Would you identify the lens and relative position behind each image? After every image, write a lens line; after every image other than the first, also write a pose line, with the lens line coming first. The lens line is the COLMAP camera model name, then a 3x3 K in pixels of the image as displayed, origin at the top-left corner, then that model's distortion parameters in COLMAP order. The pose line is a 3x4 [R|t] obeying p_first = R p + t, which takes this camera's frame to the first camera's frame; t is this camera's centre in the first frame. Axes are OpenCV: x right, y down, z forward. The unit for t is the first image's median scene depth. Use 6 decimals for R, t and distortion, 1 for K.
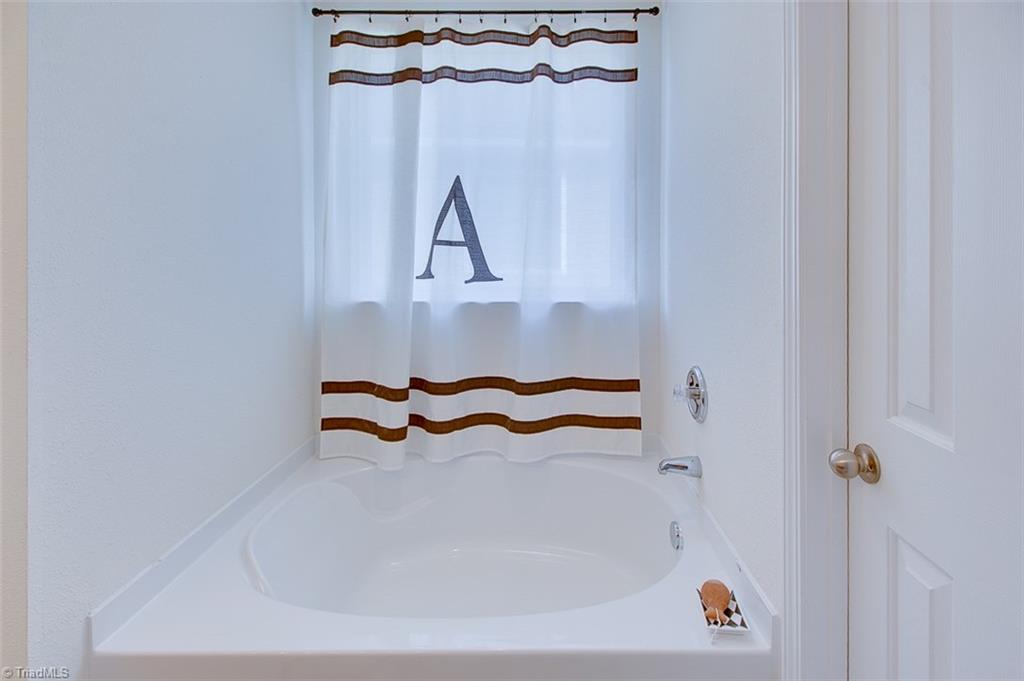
lens RADIAL K [[499.6, 0, 513.5], [0, 499.6, 371.0], [0, 0, 1]] dist [0.028939, -0.013450]
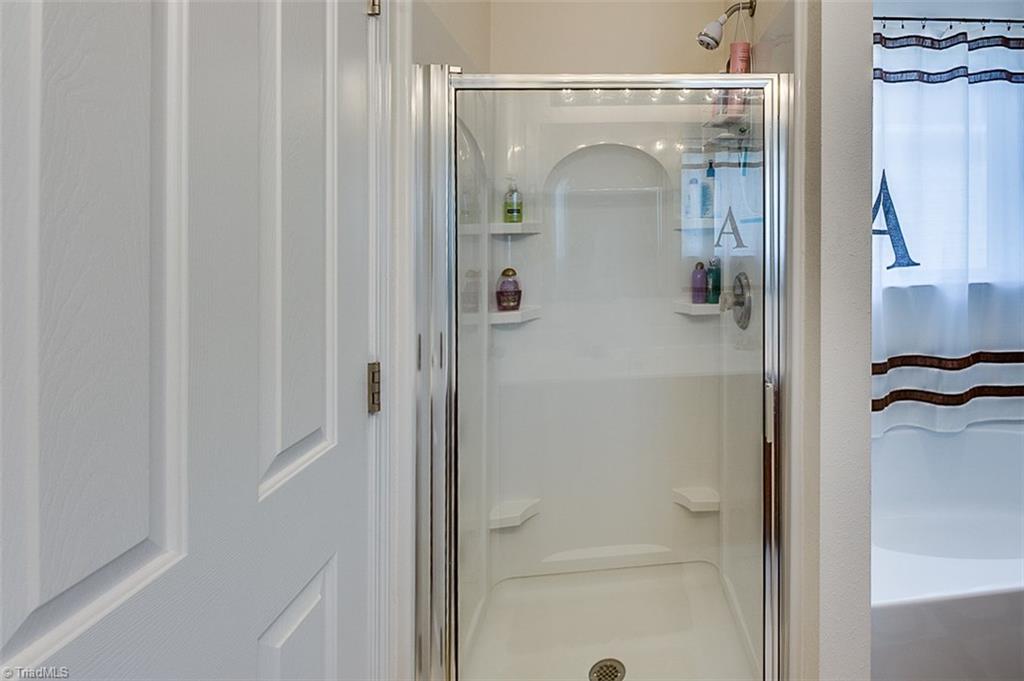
lens RADIAL K [[499.6, 0, 513.5], [0, 499.6, 371.0], [0, 0, 1]] dist [0.028939, -0.013450]
pose [[0.991890, -0.058435, 0.112873, -1.054133], [0.058482, 0.998284, 0.002901, -0.008244], [-0.112848, 0.003724, 0.993605, 0.016162]]
